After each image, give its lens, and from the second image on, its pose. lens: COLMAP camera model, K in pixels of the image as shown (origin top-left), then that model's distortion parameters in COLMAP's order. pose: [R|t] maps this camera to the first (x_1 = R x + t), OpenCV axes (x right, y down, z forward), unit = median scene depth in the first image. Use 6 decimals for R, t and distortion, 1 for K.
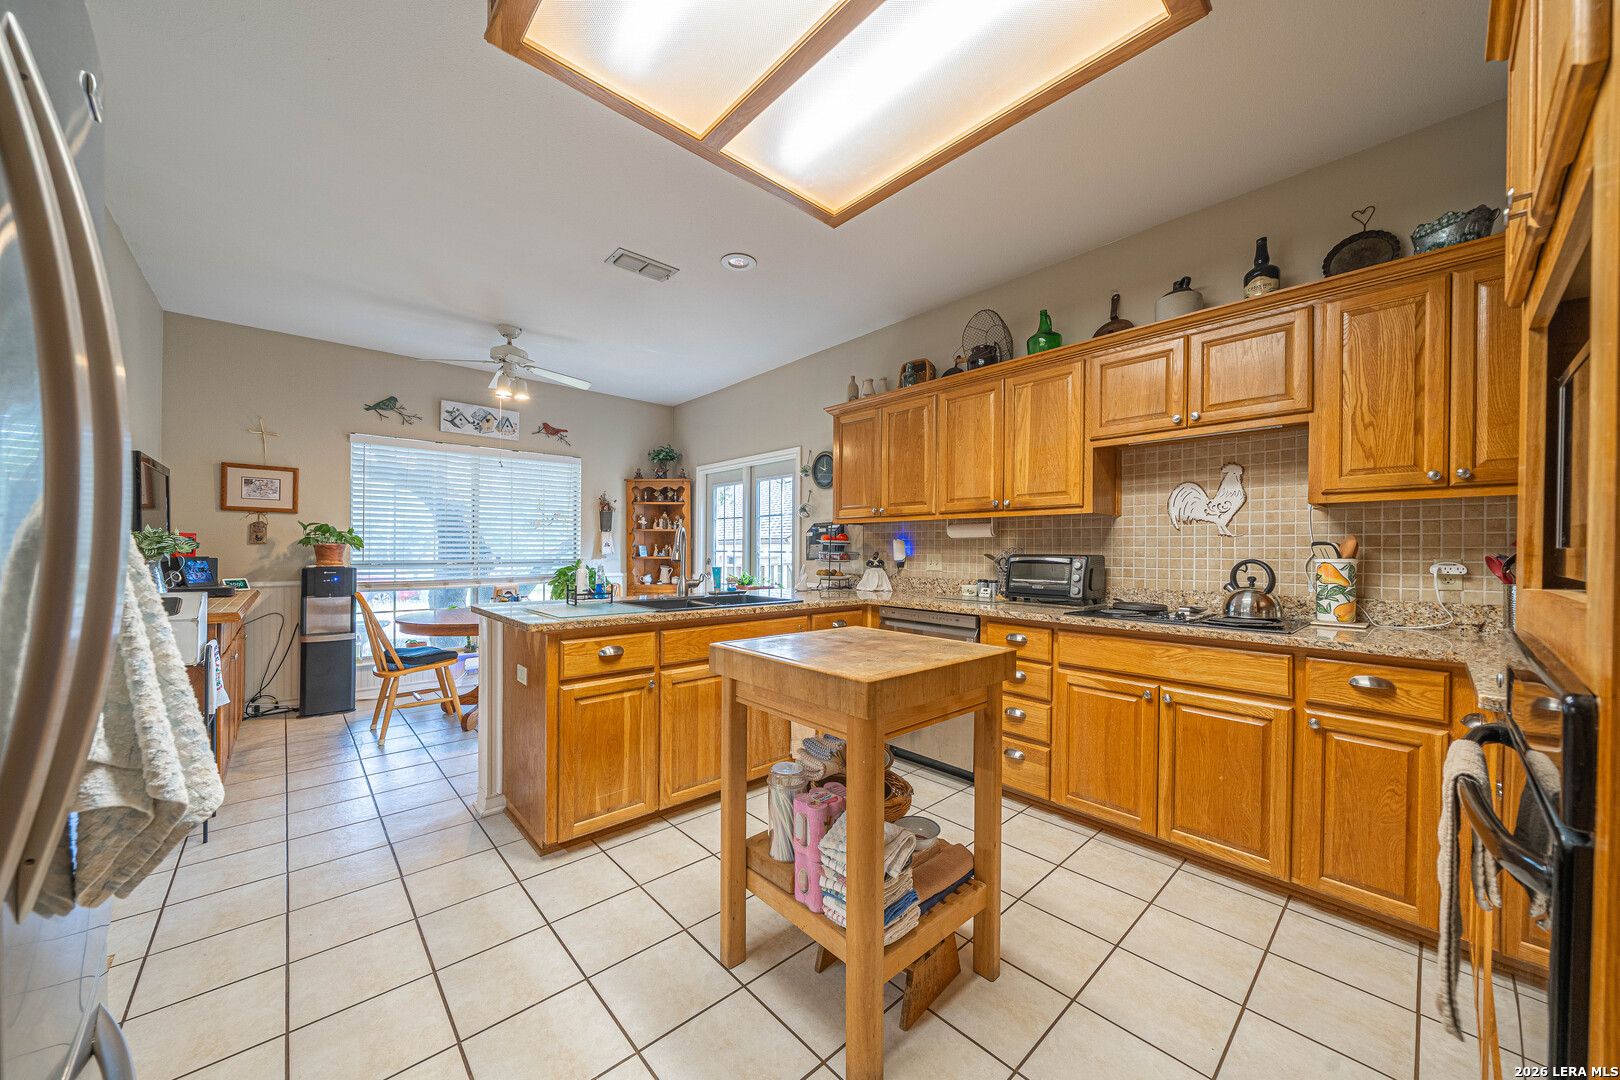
lens RADIAL K [[563.5, 0, 811.5], [0, 563.5, 547.1], [0, 0, 1]] dist [-0.005815, 0.000082]
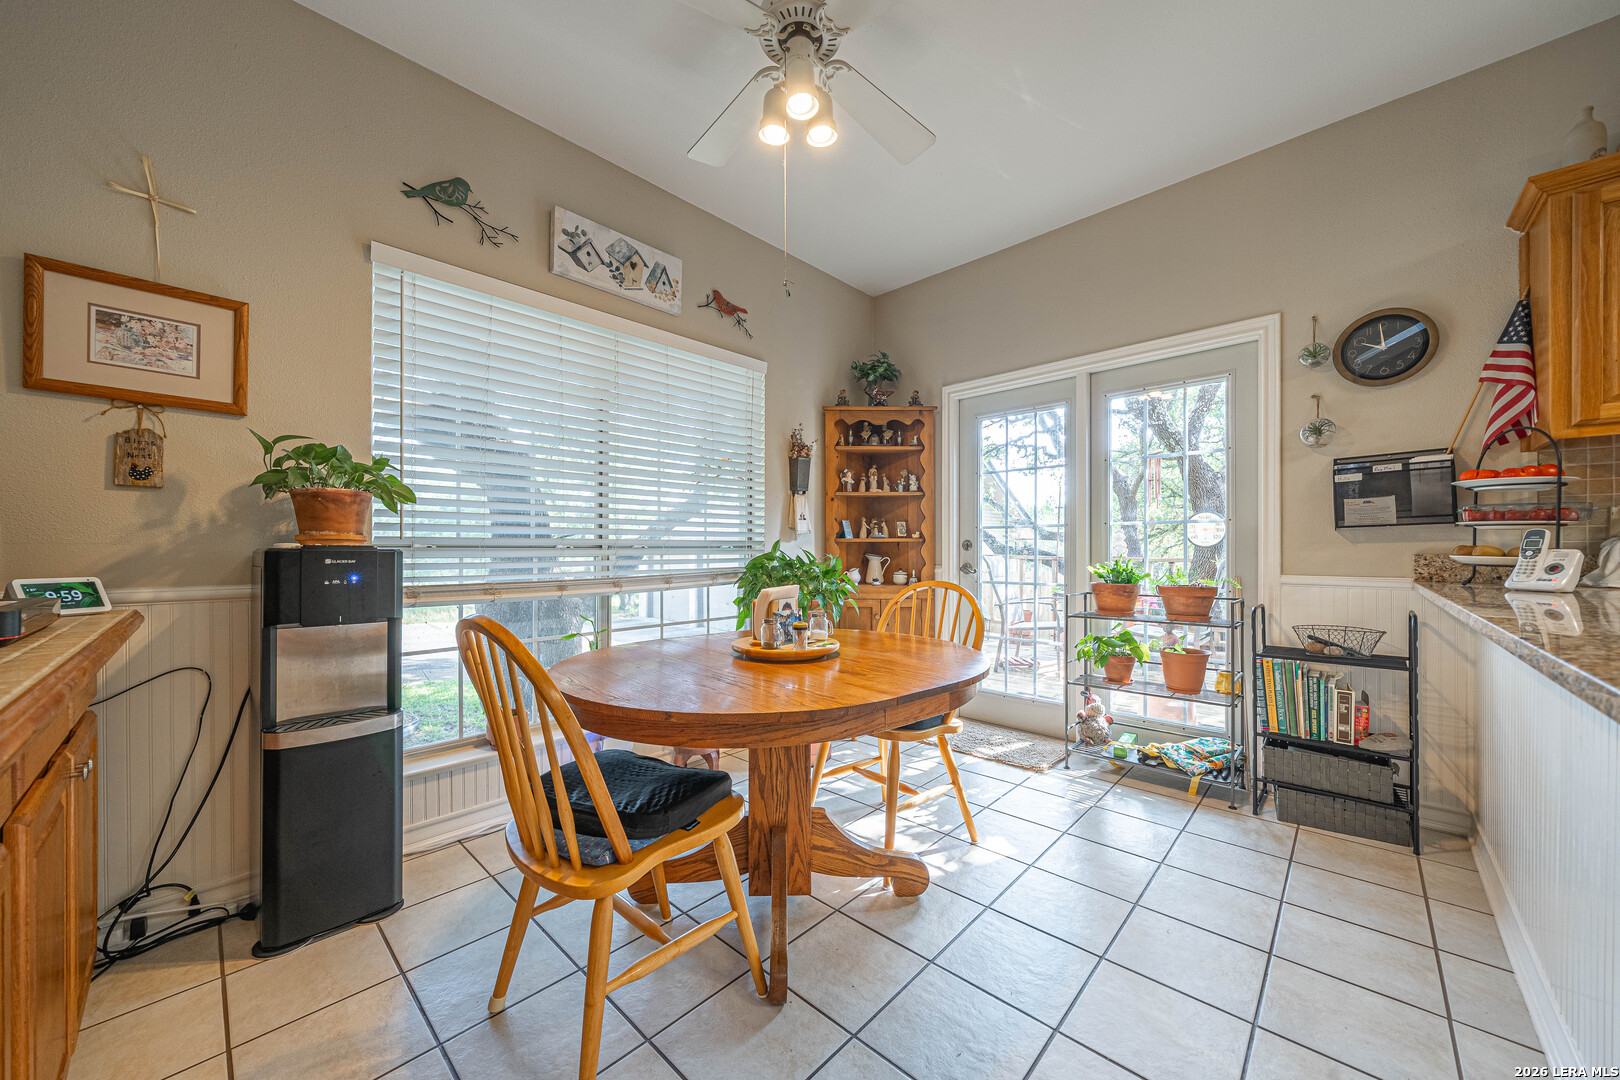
lens RADIAL K [[563.5, 0, 800.7], [0, 563.5, 546.8], [0, 0, 1]] dist [-0.005815, 0.000082]
pose [[0.997701, -0.007823, 0.067314, -0.561991], [0.007891, 0.999969, -0.000758, 0.037777], [-0.067306, 0.001287, 0.997732, 0.588207]]
